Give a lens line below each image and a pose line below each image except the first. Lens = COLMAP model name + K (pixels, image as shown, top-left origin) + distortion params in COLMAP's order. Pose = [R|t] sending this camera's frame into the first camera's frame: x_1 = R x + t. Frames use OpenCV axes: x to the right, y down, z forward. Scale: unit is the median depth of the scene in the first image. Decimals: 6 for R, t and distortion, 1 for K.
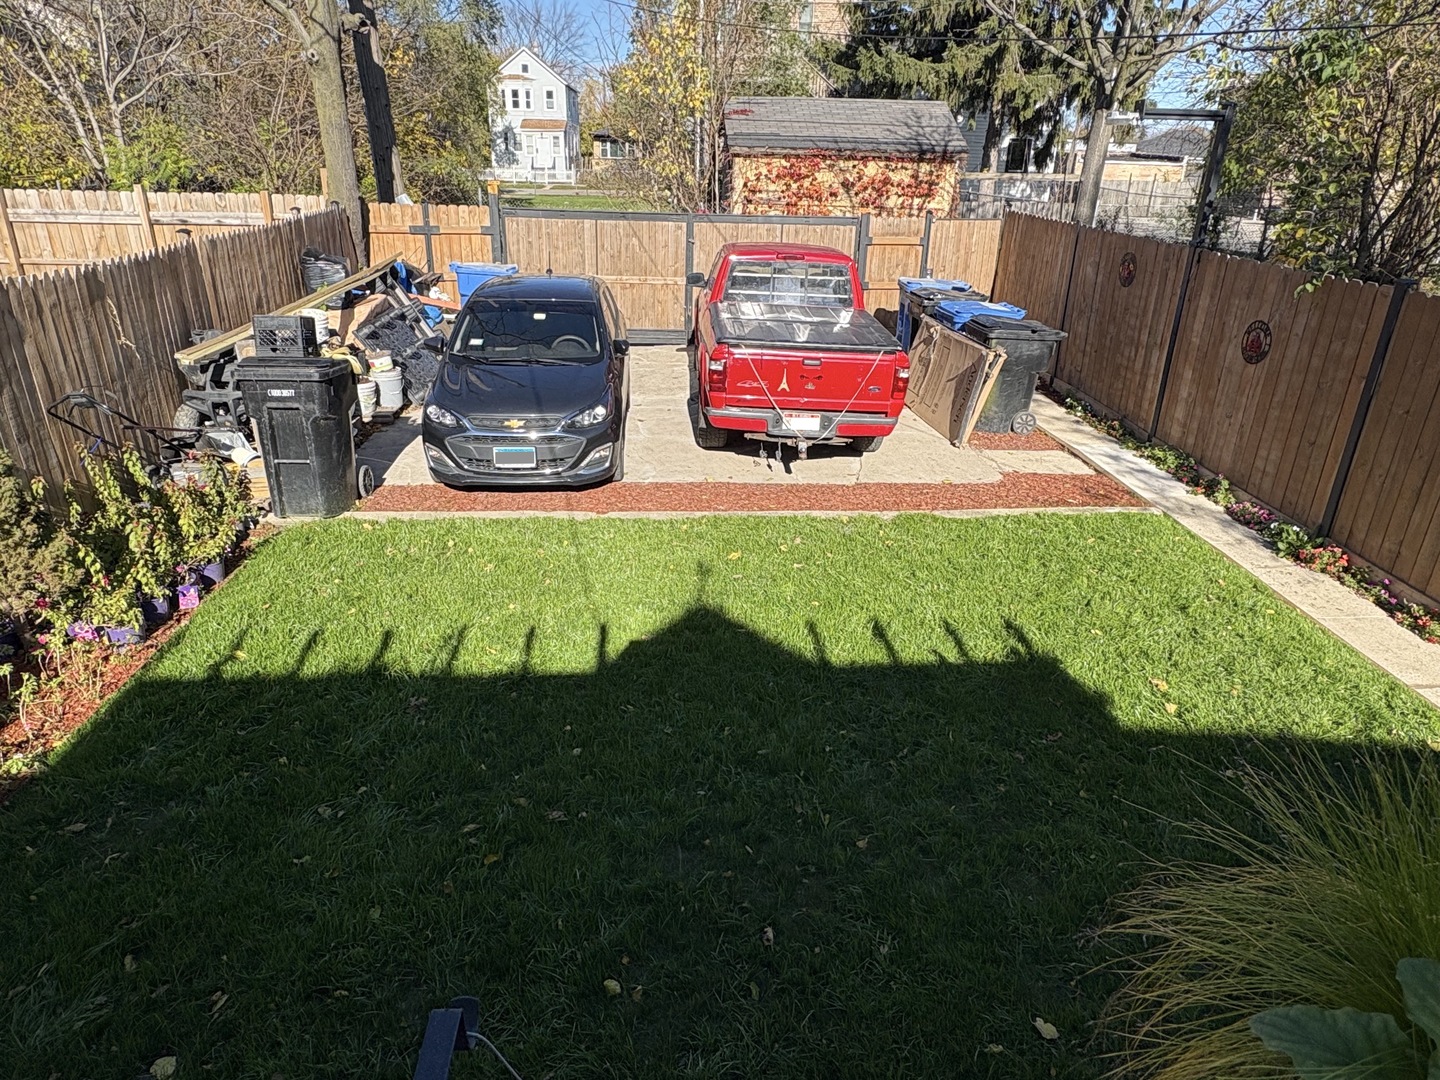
lens RADIAL K [[888.7, 0, 720.0], [0, 888.7, 540.0], [0, 0, 1]] dist [-0.001332, -0.000553]
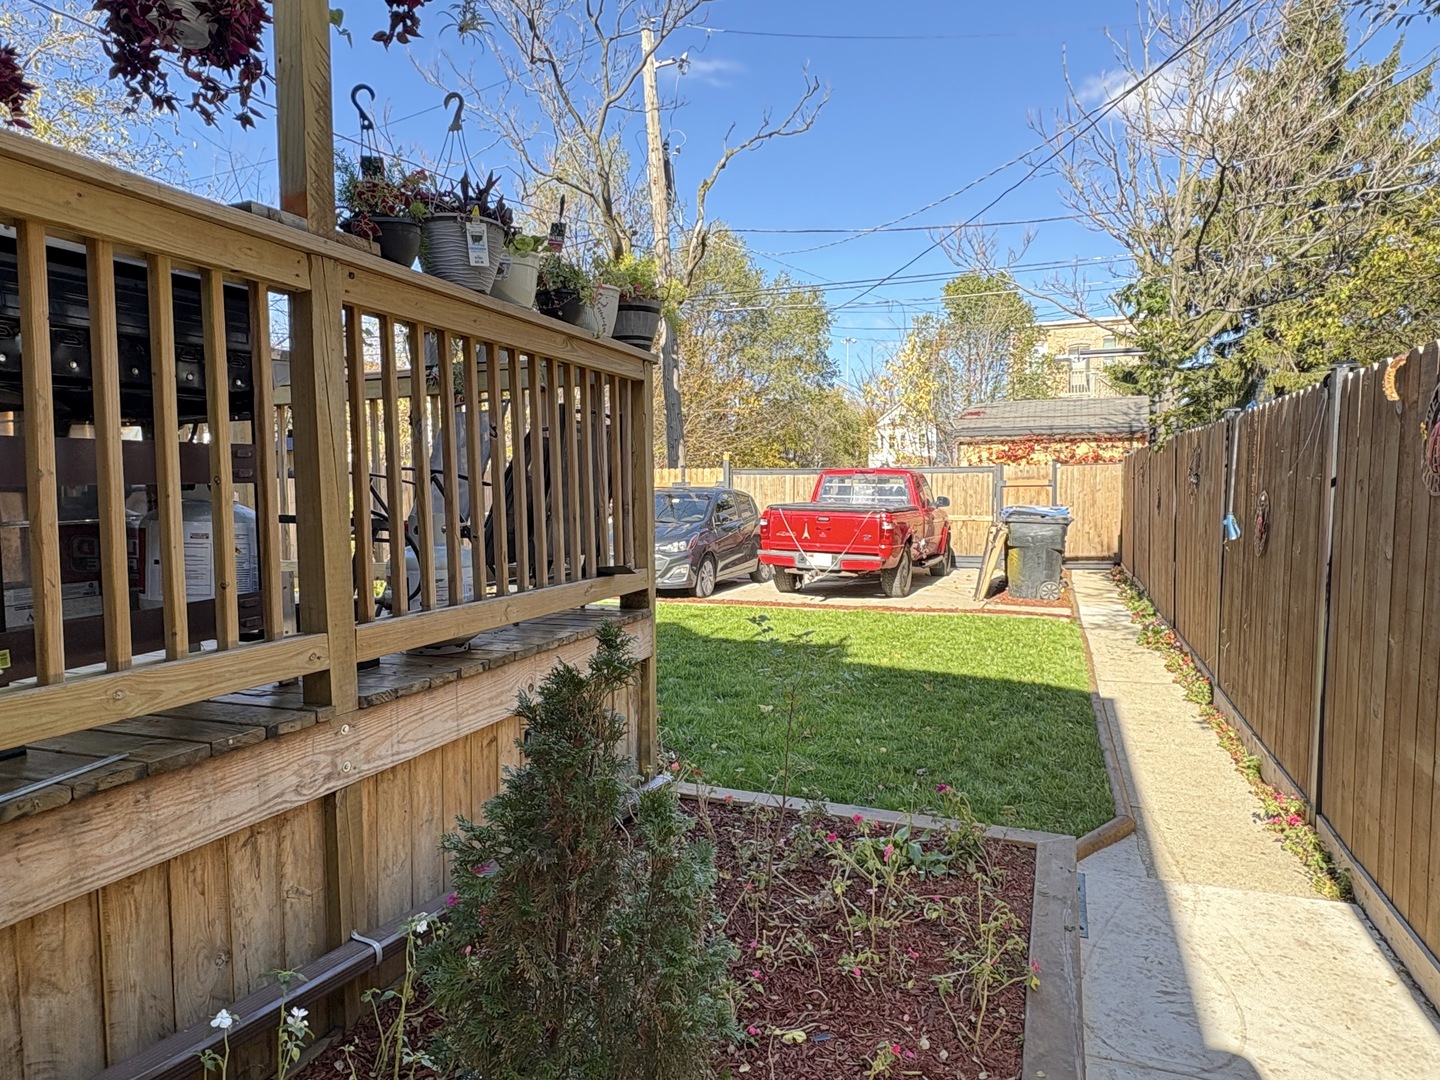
lens RADIAL K [[888.7, 0, 720.0], [0, 888.7, 540.0], [0, 0, 1]] dist [-0.001332, -0.000553]
pose [[0.906260, -0.008797, -0.422630, 0.233763], [-0.141741, 0.935582, -0.323414, 0.137754], [0.398250, 0.353001, 0.846633, -0.129182]]
